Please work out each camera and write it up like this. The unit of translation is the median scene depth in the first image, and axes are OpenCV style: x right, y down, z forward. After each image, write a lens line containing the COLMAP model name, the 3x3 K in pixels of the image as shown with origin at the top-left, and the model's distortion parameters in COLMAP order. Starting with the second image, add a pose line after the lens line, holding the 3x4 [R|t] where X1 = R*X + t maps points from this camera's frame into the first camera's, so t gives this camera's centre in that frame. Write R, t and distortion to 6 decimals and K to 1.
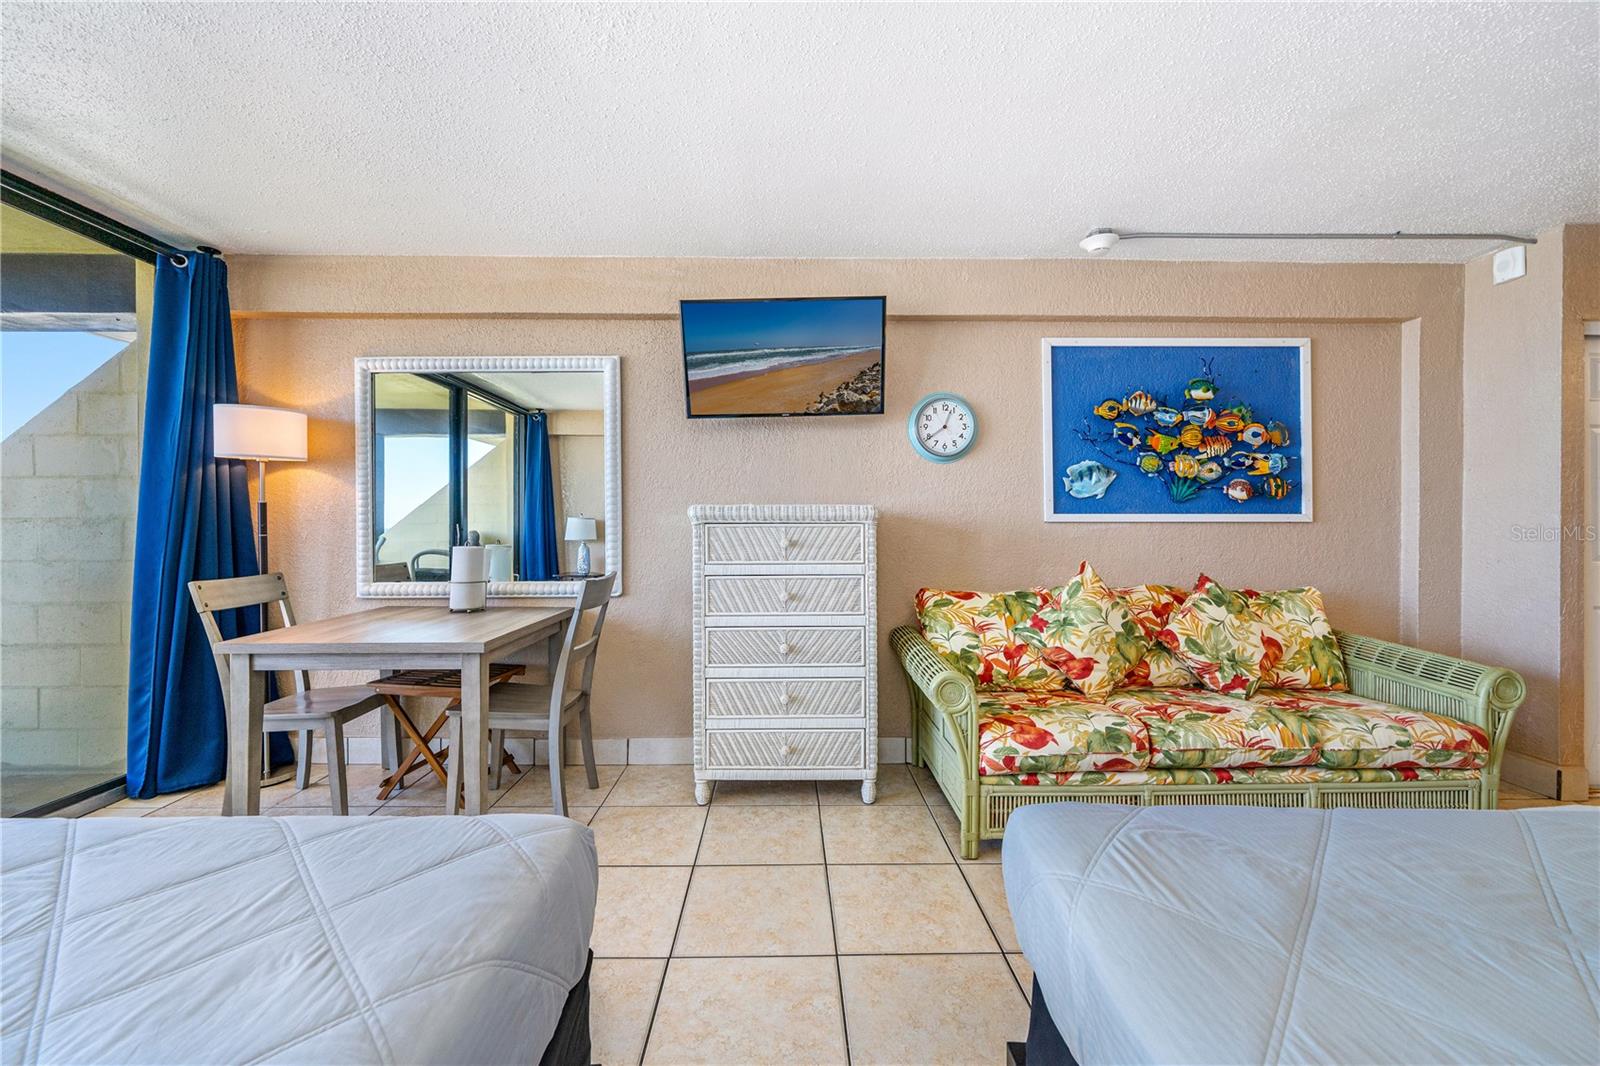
lens RADIAL K [[618.8, 0, 791.7], [0, 618.8, 529.3], [0, 0, 1]] dist [-0.000675, 0.000946]
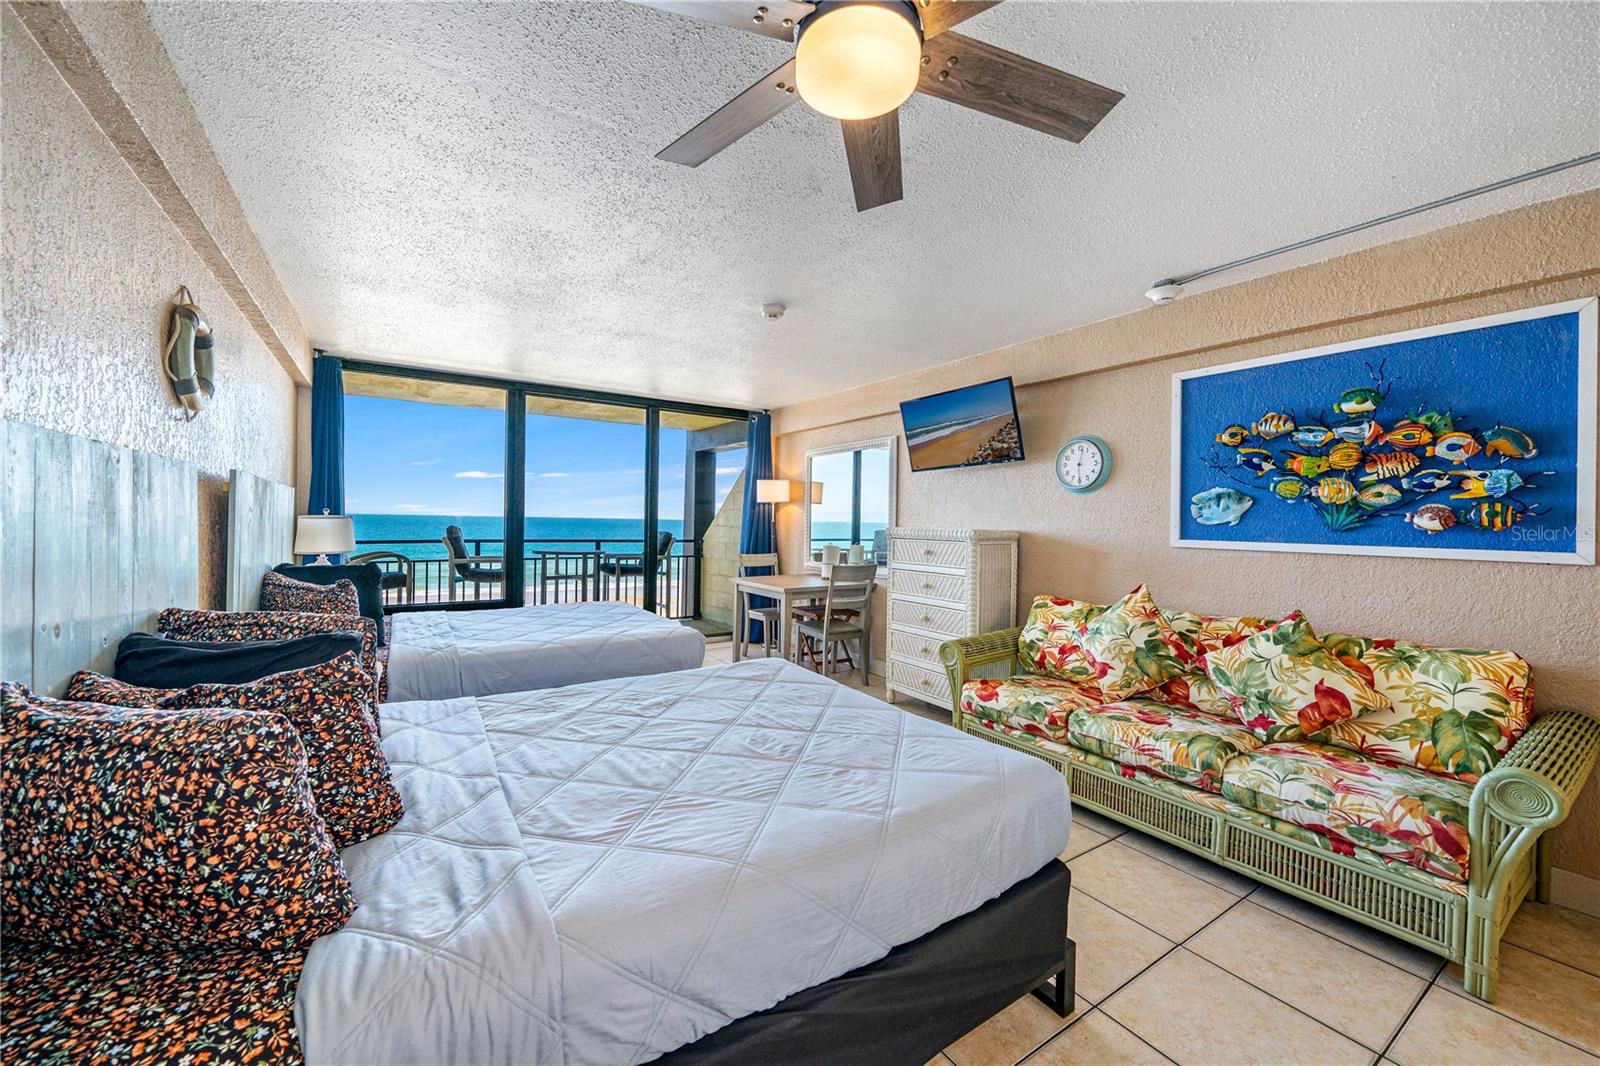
lens RADIAL K [[618.8, 0, 795.4], [0, 618.8, 523.1], [0, 0, 1]] dist [-0.000675, 0.000946]
pose [[0.531405, 0.015292, -0.846980, 0.995027], [-0.023369, 0.999721, 0.003388, -0.042093], [0.846795, 0.017992, 0.531615, -0.113284]]
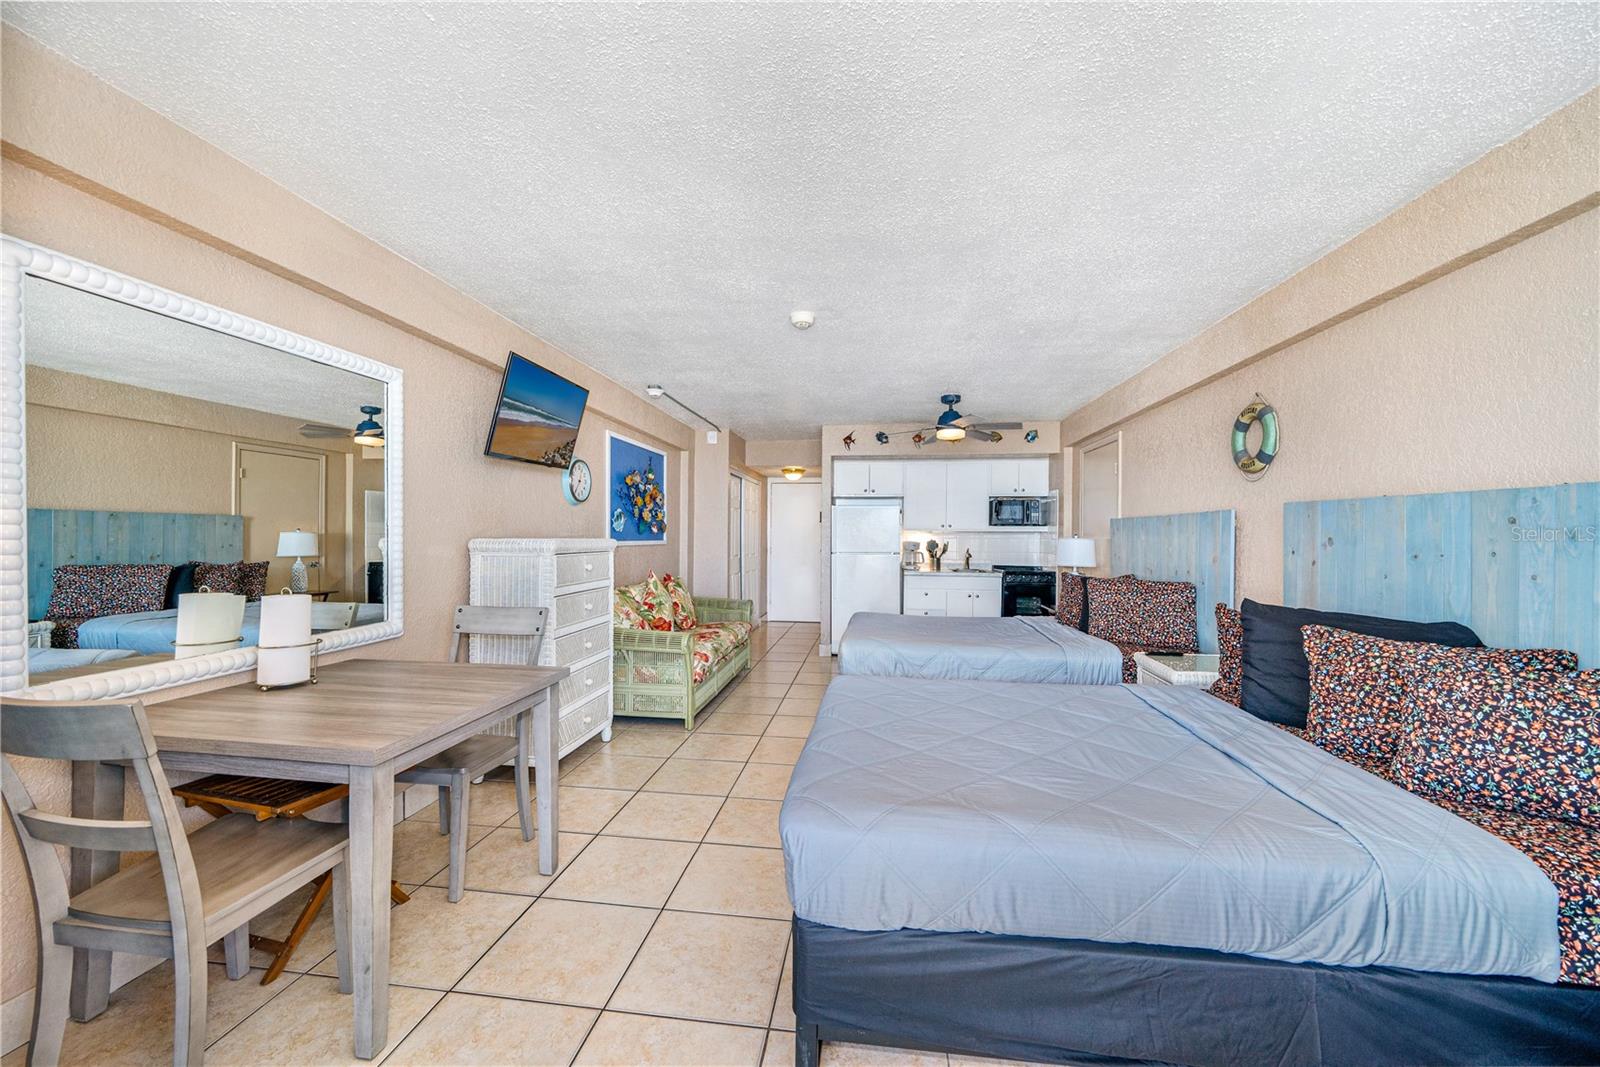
lens RADIAL K [[618.8, 0, 788.3], [0, 618.8, 536.1], [0, 0, 1]] dist [-0.000675, 0.000946]
pose [[0.188446, 0.009692, 0.982036, -1.095130], [-0.005833, 0.999945, -0.008750, -0.026332], [-0.982066, -0.004079, 0.188492, 0.250710]]
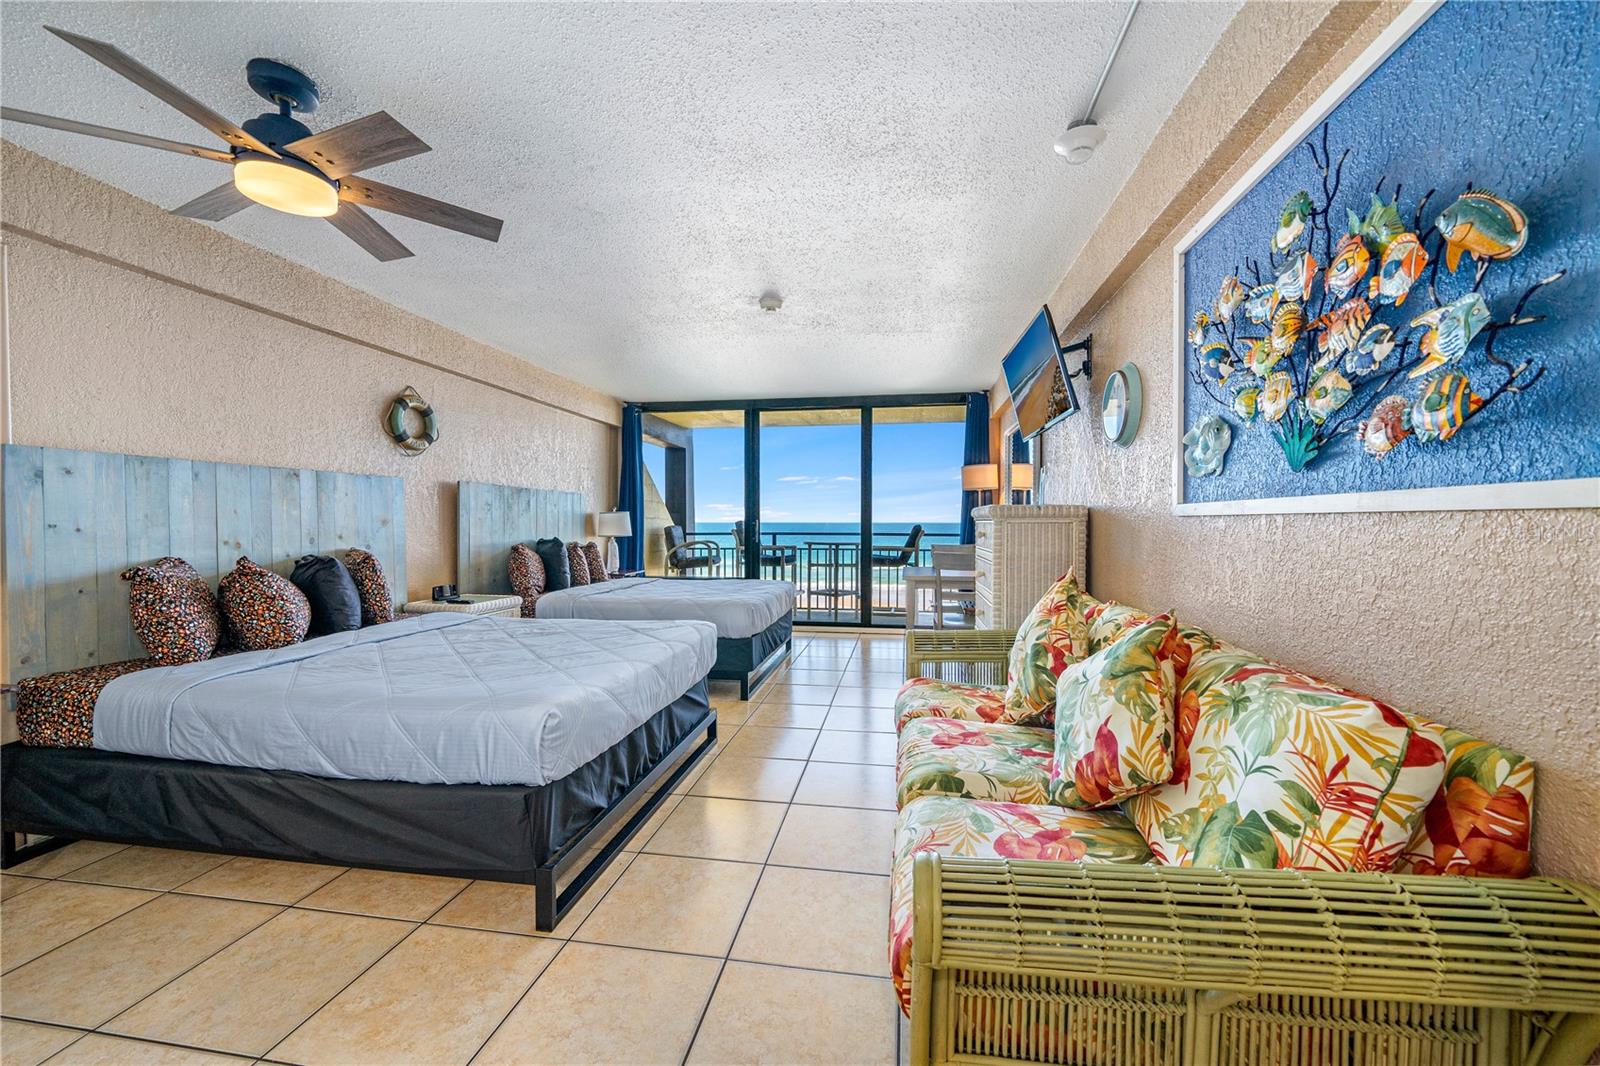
lens RADIAL K [[618.8, 0, 830.8], [0, 618.8, 530.9], [0, 0, 1]] dist [-0.000675, 0.000946]
pose [[-0.170055, 0.015178, -0.985318, 1.192690], [-0.004482, 0.999859, 0.016176, -0.004909], [0.985424, 0.007167, -0.169963, 0.758755]]
